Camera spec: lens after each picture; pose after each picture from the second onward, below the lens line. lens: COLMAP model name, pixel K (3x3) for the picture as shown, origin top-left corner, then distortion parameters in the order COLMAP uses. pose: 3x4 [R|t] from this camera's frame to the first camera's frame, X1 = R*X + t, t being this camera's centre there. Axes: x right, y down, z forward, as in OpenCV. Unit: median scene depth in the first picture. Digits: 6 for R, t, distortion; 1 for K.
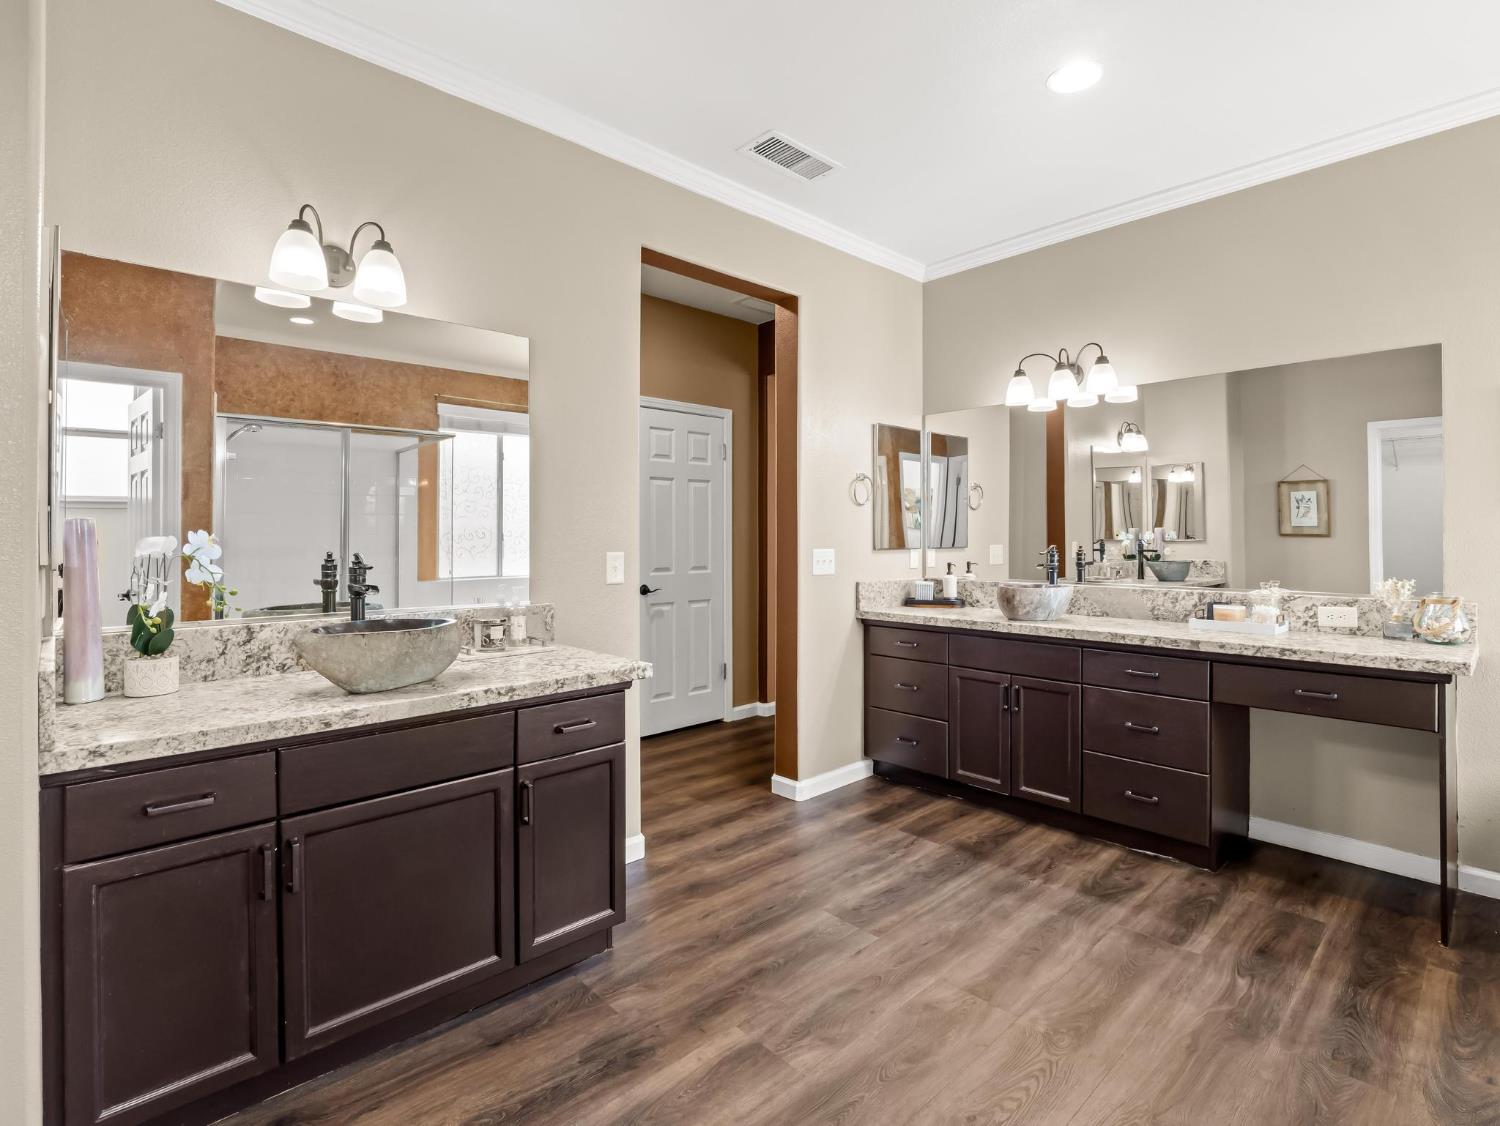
lens RADIAL K [[750.4, 0, 747.7], [0, 750.4, 546.9], [0, 0, 1]] dist [0.000019, 0.000281]
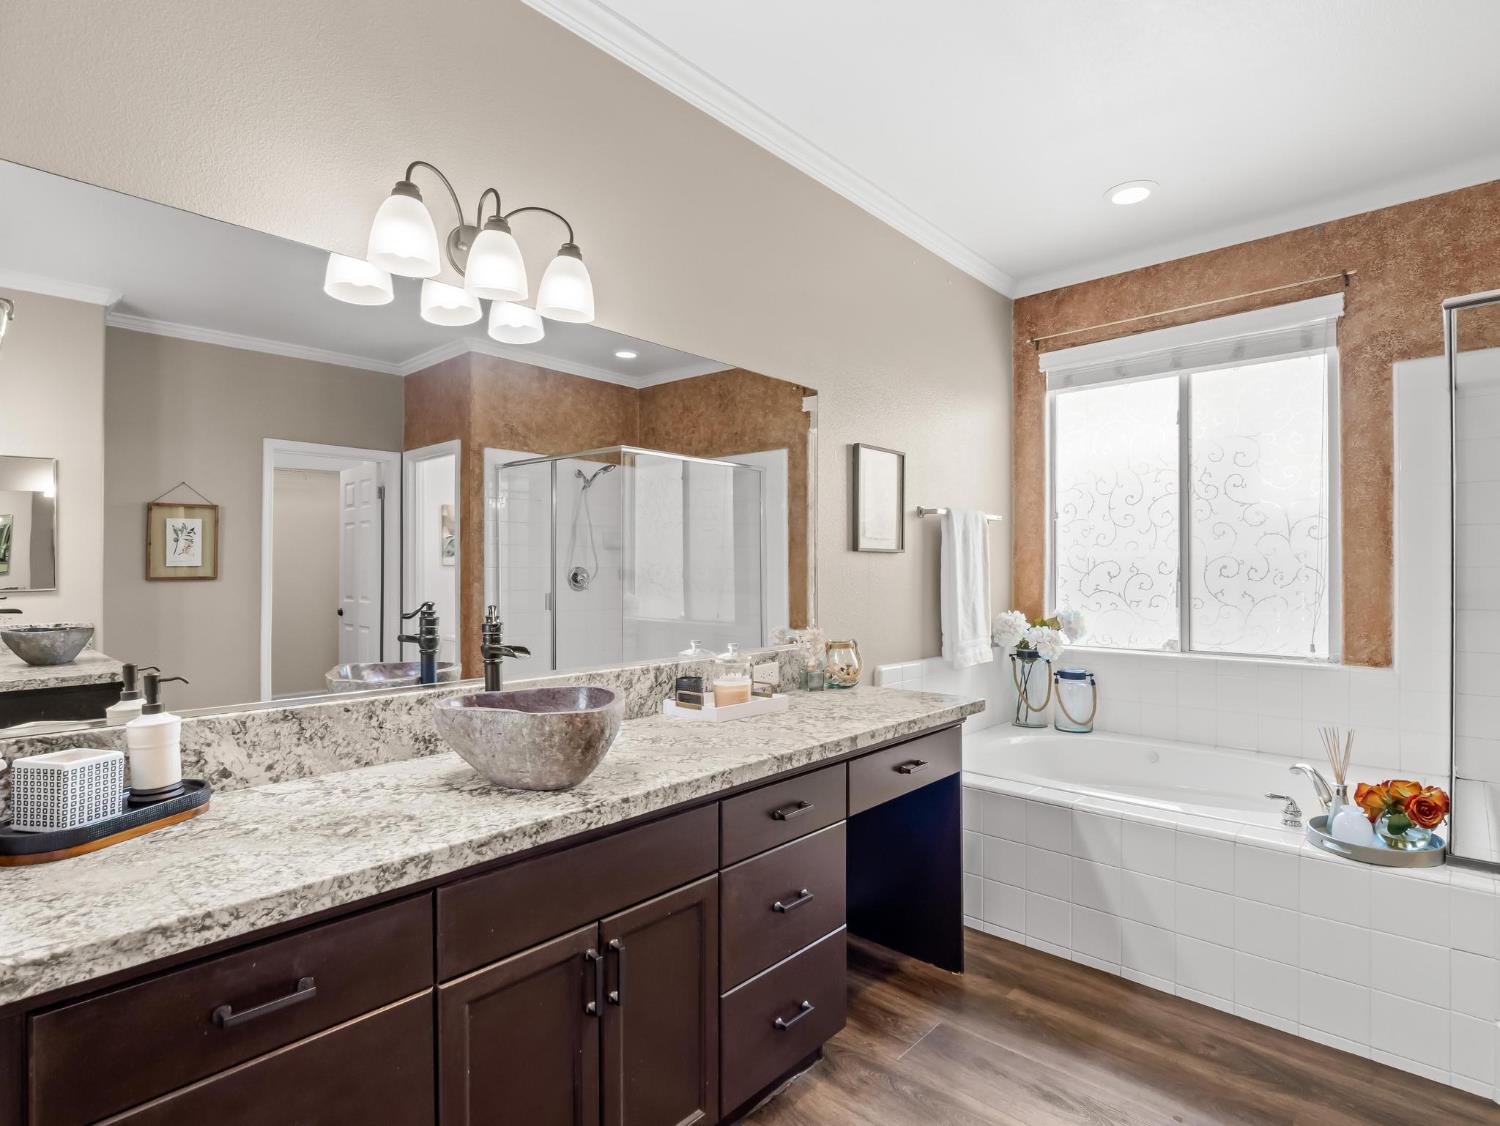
lens RADIAL K [[775.4, 0, 747.5], [0, 775.4, 568.5], [0, 0, 1]] dist [-0.018965, -0.000209]
pose [[-0.062277, 0.005948, 0.998041, -0.068658], [0.018495, 0.999817, -0.004804, -0.017644], [-0.997887, 0.018160, -0.062376, 0.781675]]
